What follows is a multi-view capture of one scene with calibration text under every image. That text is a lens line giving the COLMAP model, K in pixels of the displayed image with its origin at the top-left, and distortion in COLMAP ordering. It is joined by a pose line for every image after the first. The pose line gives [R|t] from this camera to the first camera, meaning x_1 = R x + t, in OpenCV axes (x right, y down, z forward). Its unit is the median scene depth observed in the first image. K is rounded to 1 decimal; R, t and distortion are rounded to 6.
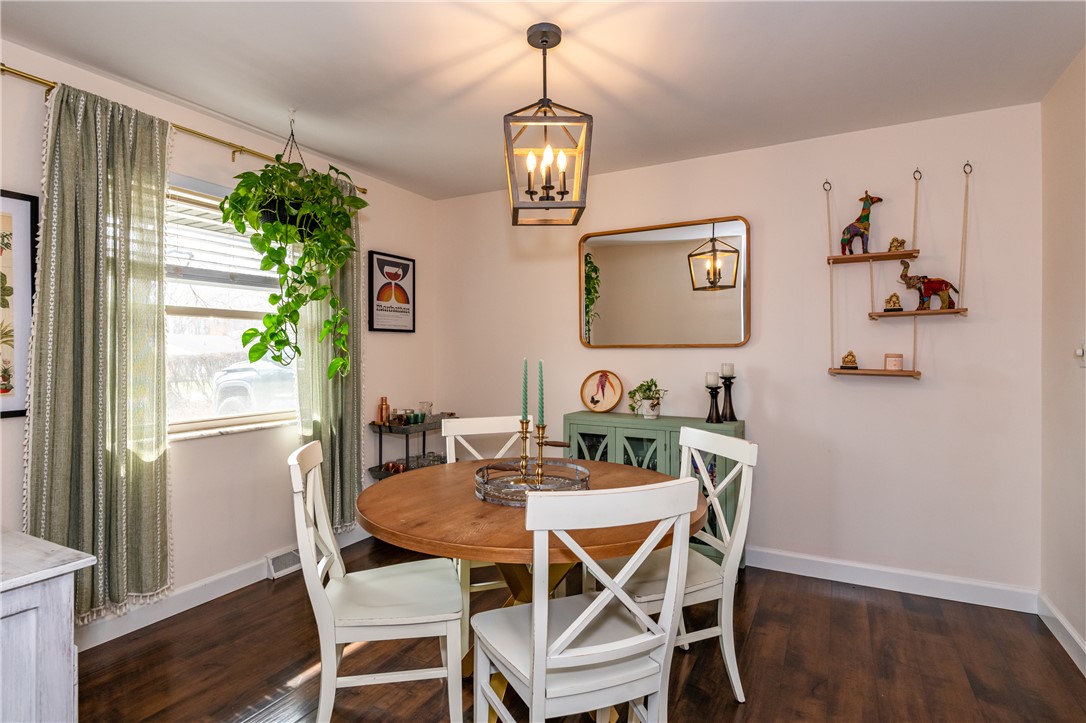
lens RADIAL K [[558.4, 0, 551.6], [0, 558.4, 344.3], [0, 0, 1]] dist [0.032507, -0.022355]
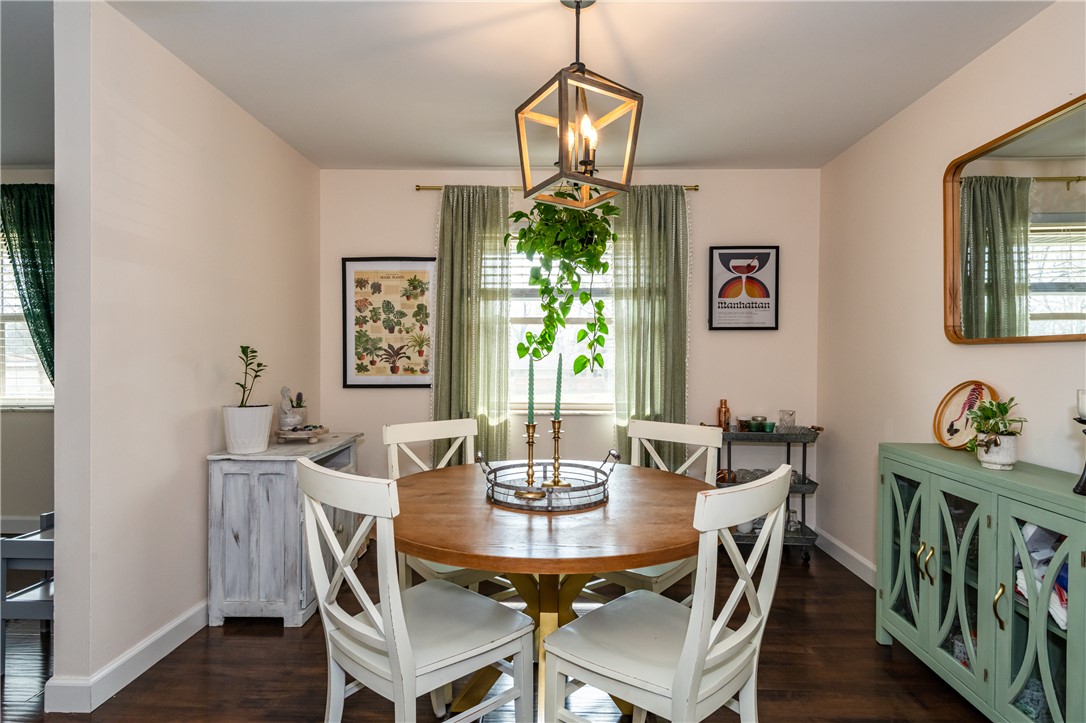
lens RADIAL K [[585.4, 0, 548.9], [0, 585.4, 354.0], [0, 0, 1]] dist [0.036685, -0.029481]
pose [[0.438015, -0.001258, -0.898967, 0.462683], [0.006448, 0.999978, 0.001743, 0.013637], [0.898945, -0.006560, 0.438013, 0.308183]]
